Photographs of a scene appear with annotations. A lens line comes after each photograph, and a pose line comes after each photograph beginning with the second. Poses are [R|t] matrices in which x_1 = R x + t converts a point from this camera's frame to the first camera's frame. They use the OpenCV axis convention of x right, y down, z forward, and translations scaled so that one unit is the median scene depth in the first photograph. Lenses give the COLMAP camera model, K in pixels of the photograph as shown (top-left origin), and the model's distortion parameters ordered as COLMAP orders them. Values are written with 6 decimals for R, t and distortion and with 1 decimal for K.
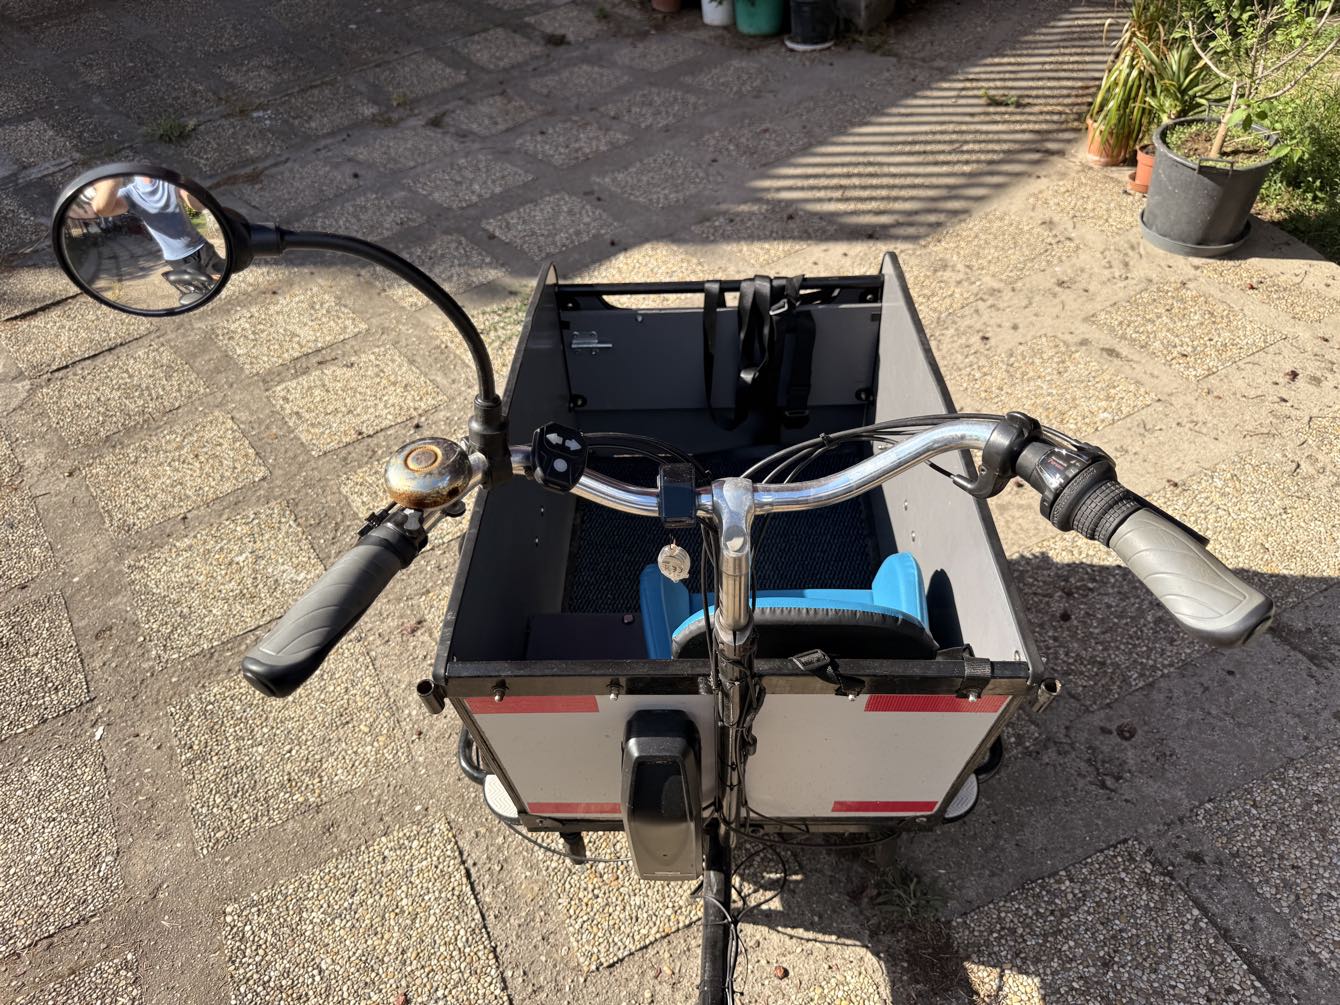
lens RADIAL K [[961.0, 0, 666.9], [0, 961.0, 509.2], [0, 0, 1]] dist [0.000578, -0.008810]
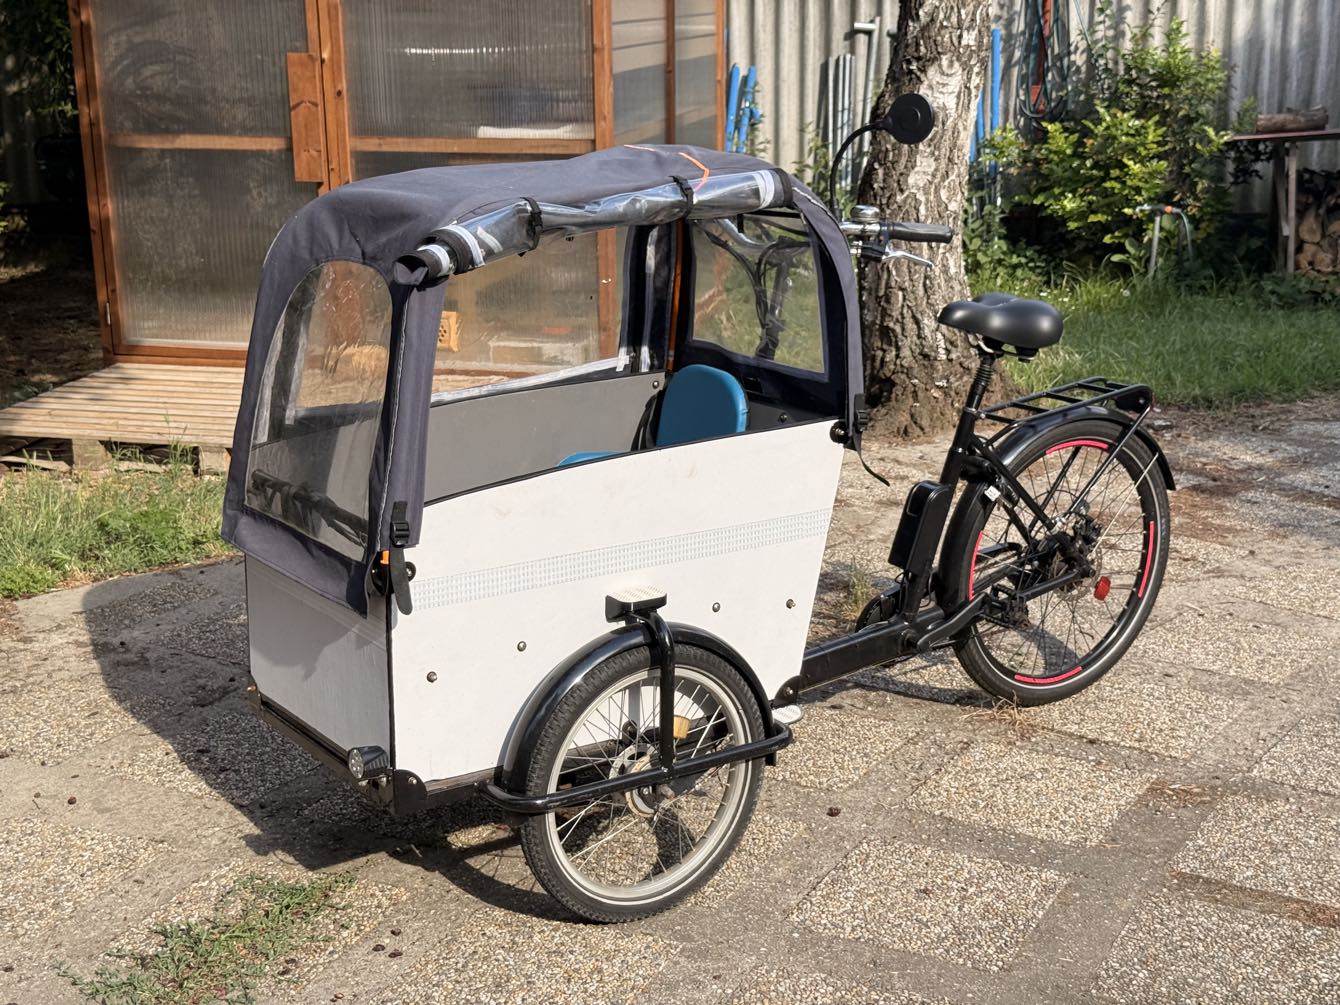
lens RADIAL K [[1876.0, 0, 678.1], [0, 1876.0, 512.8], [0, 0, 1]] dist [0.176134, -0.354951]
pose [[-0.587647, -0.154601, 0.794210, -1.237457], [0.575930, 0.609517, 0.544788, -0.784098], [-0.568309, 0.777552, -0.269141, 0.966410]]
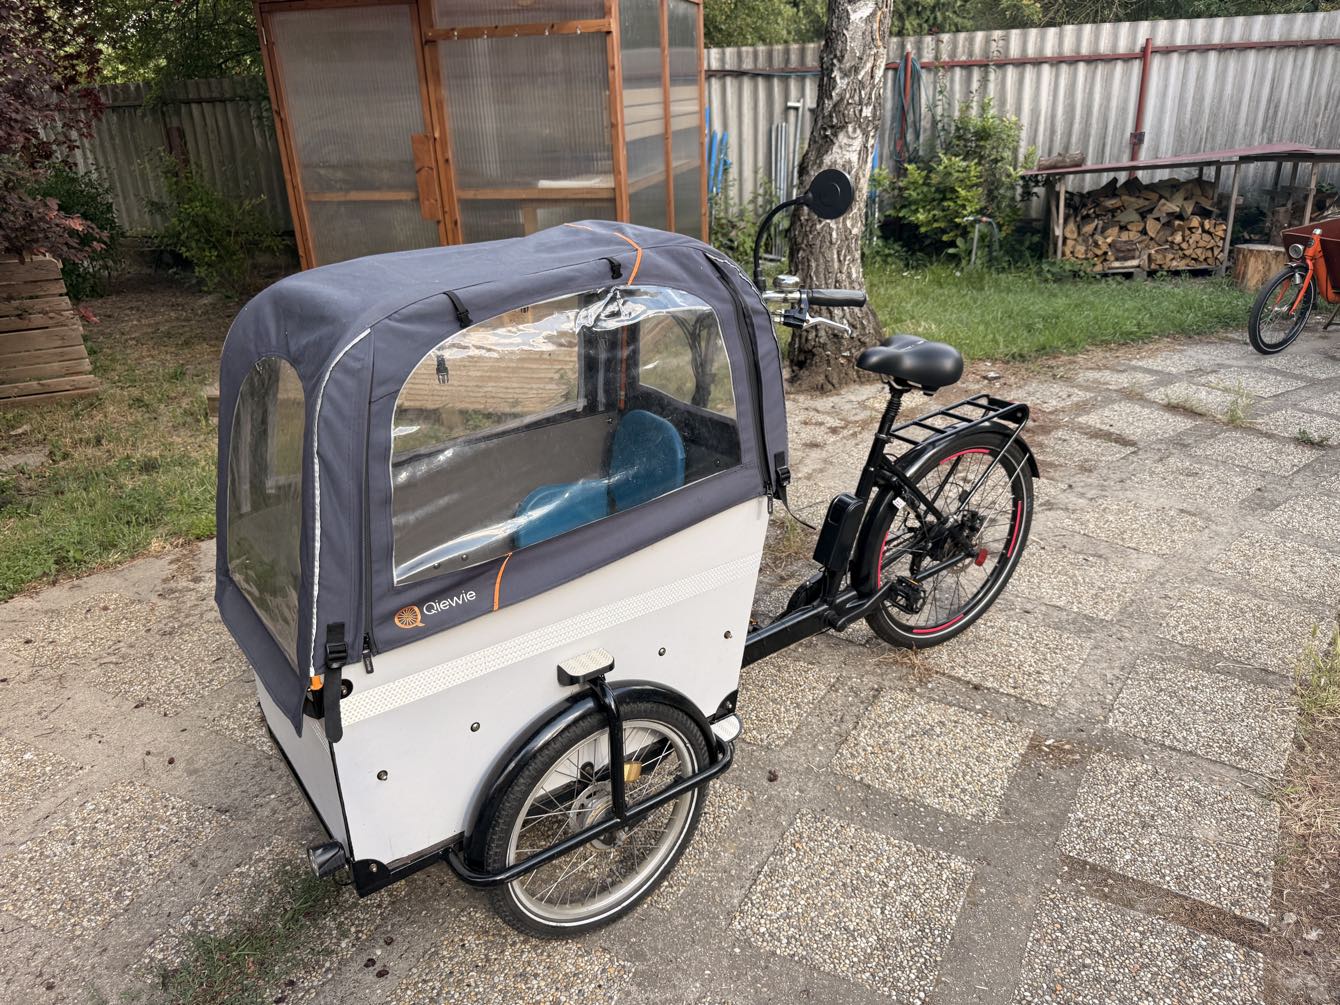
lens RADIAL K [[957.4, 0, 678.6], [0, 957.4, 498.7], [0, 0, 1]] dist [0.003065, -0.009364]
pose [[-0.573341, -0.250296, 0.780148, -0.712209], [0.600517, 0.519385, 0.607963, -0.481643], [-0.557368, 0.817063, -0.147478, 0.613156]]
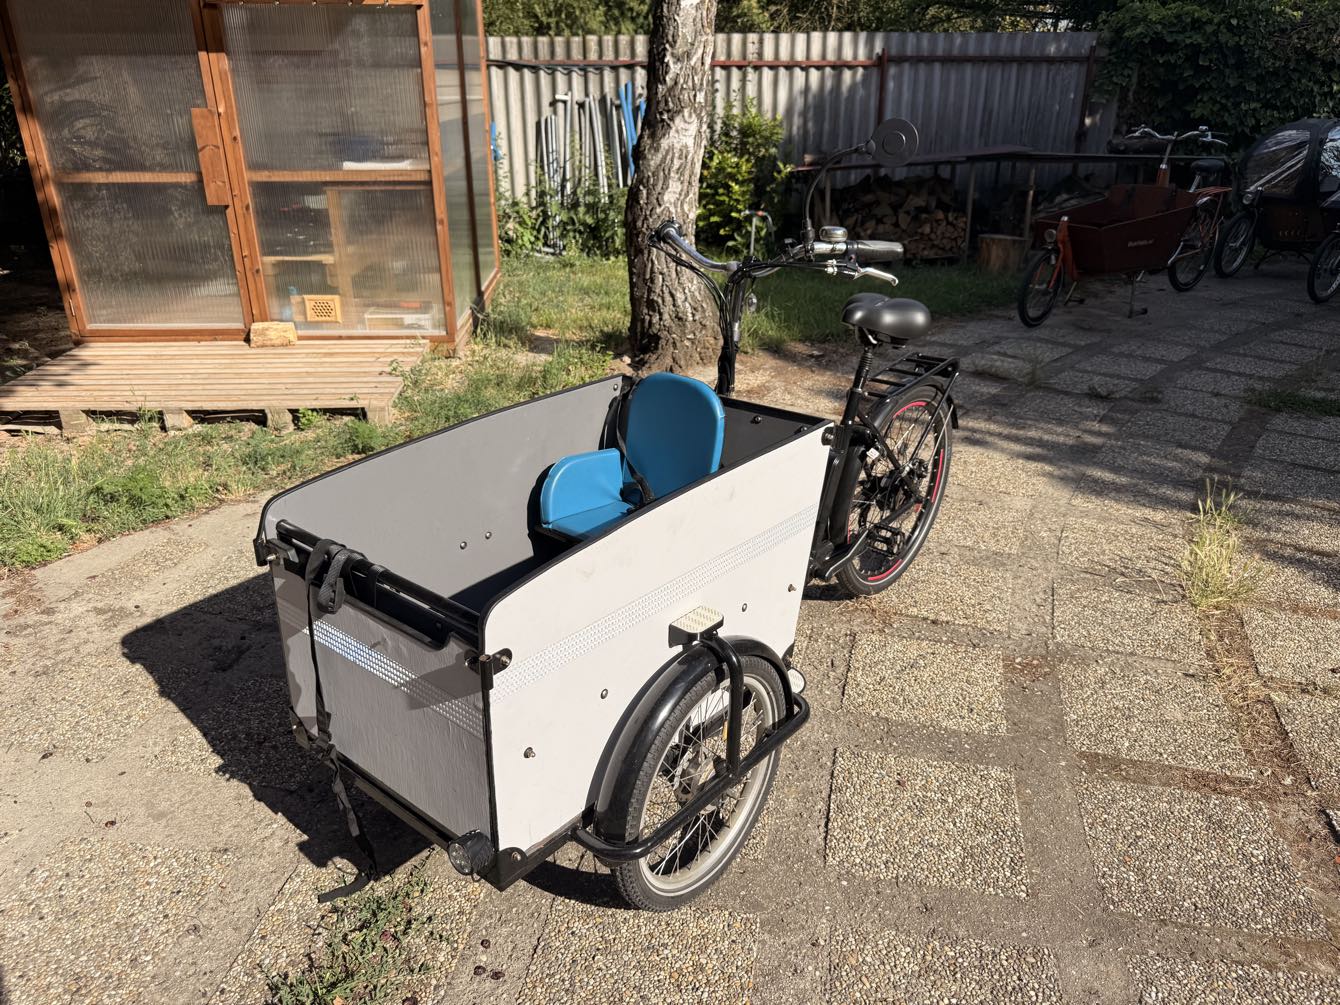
lens RADIAL K [[954.2, 0, 668.2], [0, 954.2, 509.2], [0, 0, 1]] dist [0.013316, -0.024407]
pose [[-0.780224, -0.200661, 0.592440, -0.510272], [0.451874, 0.474088, 0.755679, -0.610968], [-0.432504, 0.857307, -0.279221, 0.798681]]
